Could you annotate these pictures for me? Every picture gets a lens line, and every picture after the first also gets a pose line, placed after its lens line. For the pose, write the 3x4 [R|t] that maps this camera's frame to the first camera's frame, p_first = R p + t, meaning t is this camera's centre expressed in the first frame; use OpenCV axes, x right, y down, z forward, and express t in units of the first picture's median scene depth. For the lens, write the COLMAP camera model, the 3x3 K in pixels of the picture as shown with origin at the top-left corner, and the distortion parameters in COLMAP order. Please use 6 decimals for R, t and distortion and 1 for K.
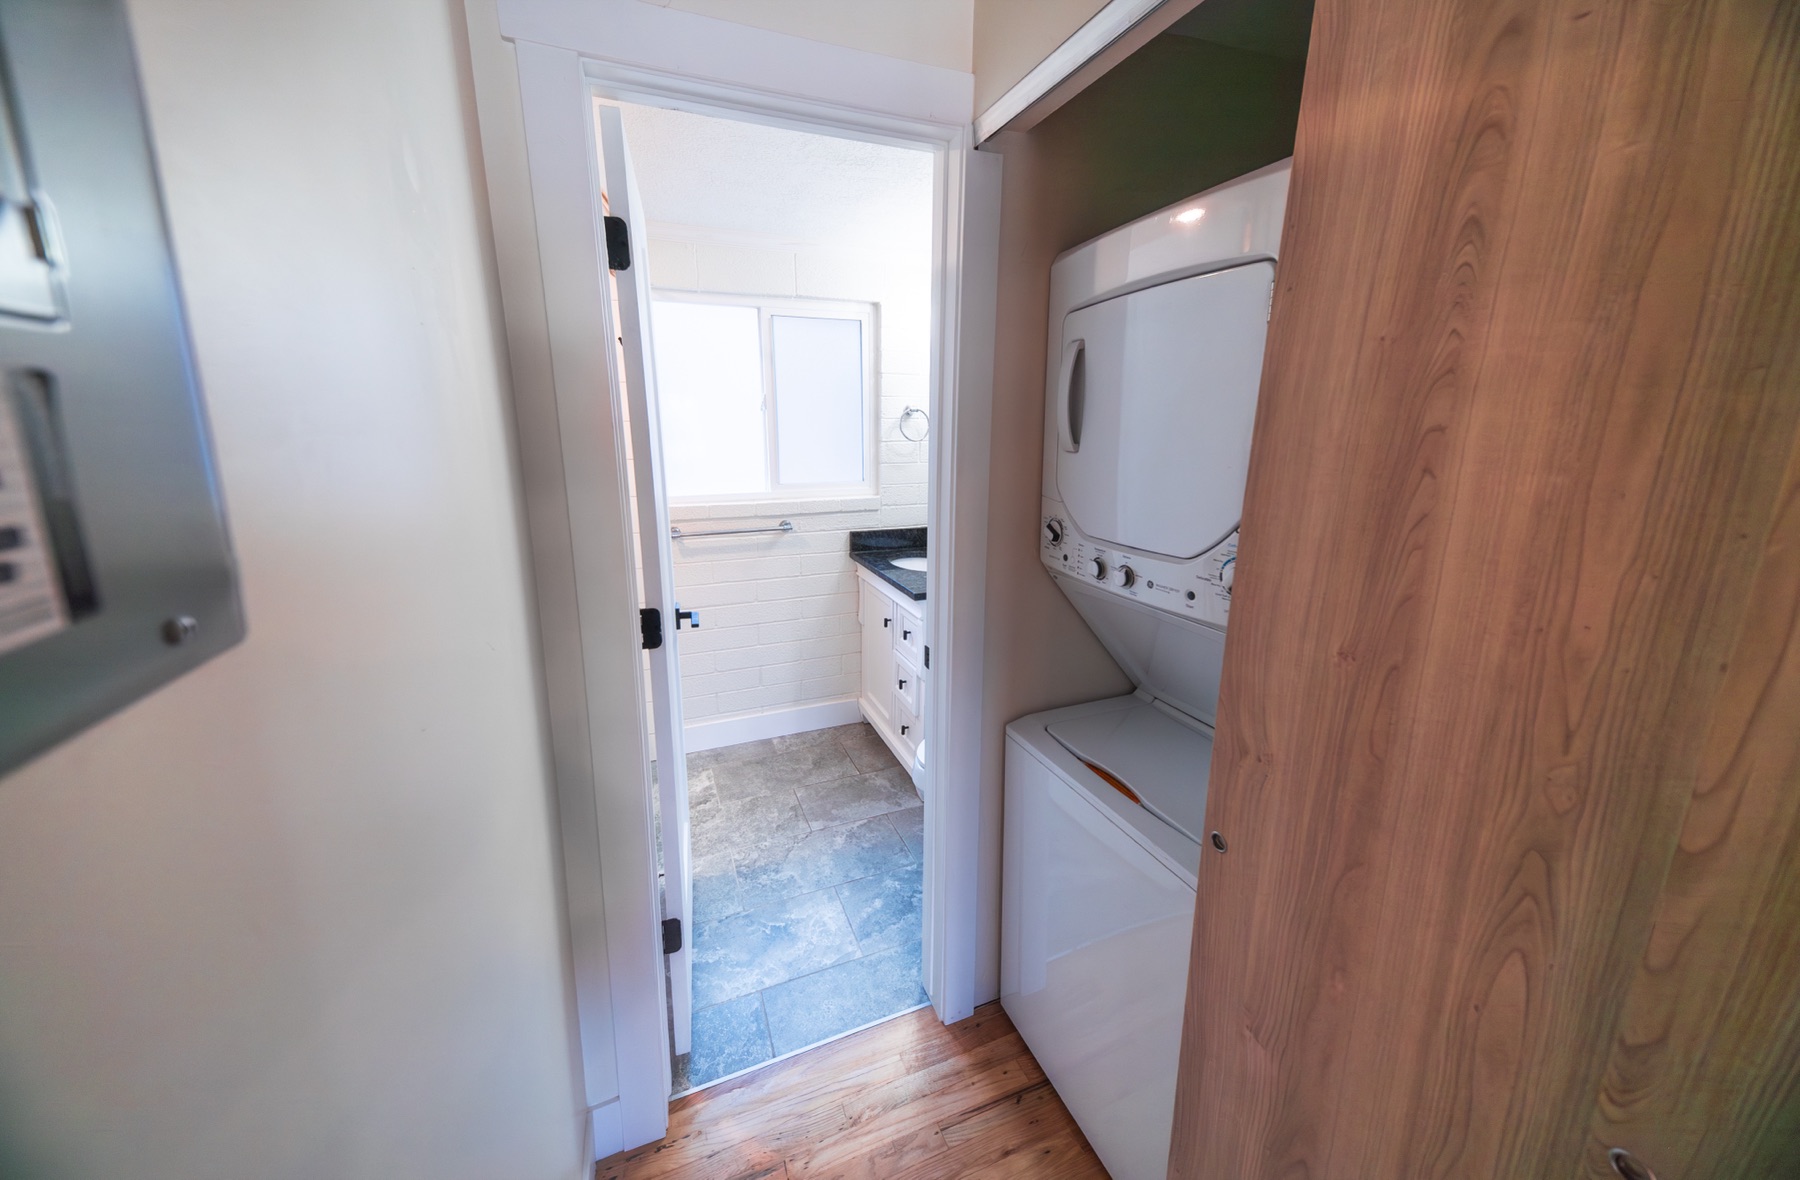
lens RADIAL K [[646.5, 0, 904.5], [0, 646.5, 579.4], [0, 0, 1]] dist [0.026584, -0.001177]
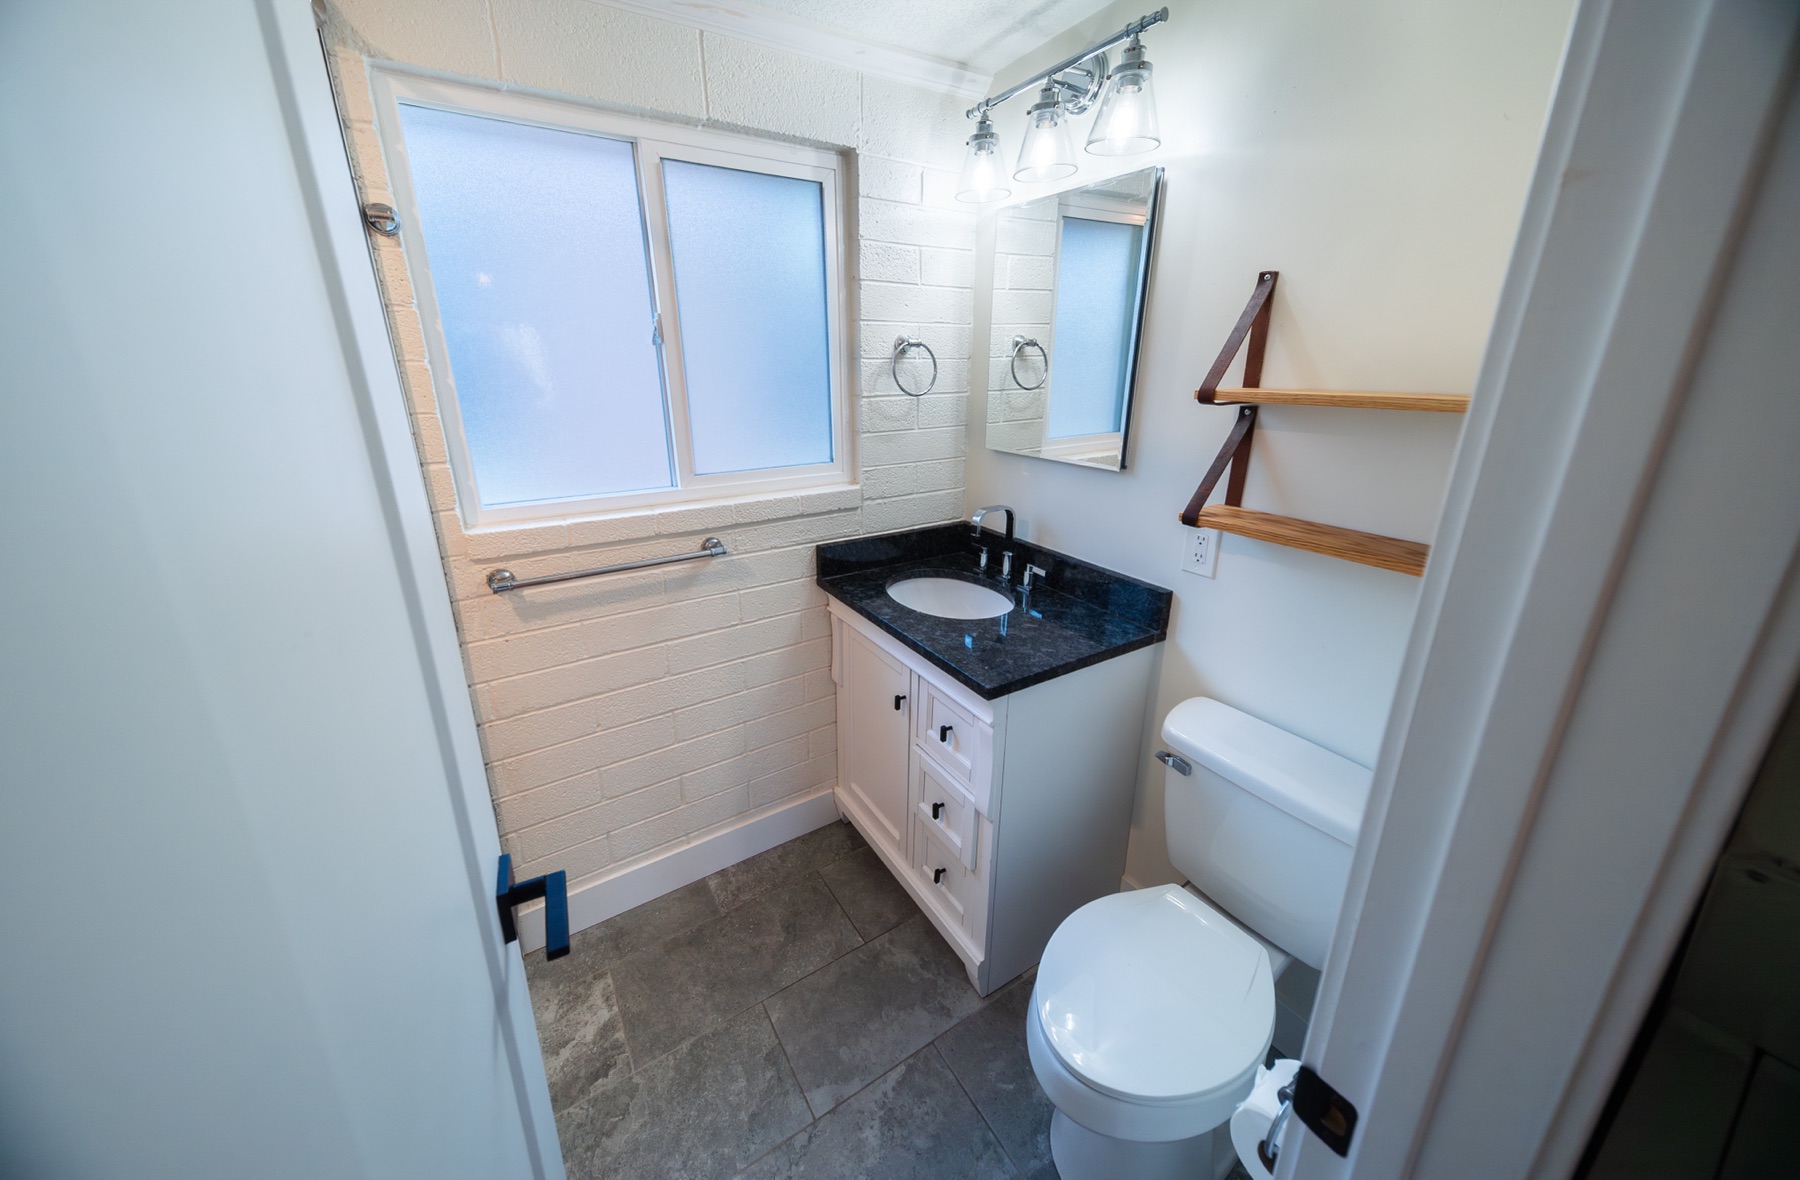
lens RADIAL K [[646.5, 0, 900.0], [0, 646.5, 576.0], [0, 0, 1]] dist [0.026584, -0.001177]
pose [[0.983663, -0.057149, 0.170708, -0.120543], [0.042538, 0.995207, 0.088054, -0.102724], [-0.174922, -0.079354, 0.981379, 0.402551]]
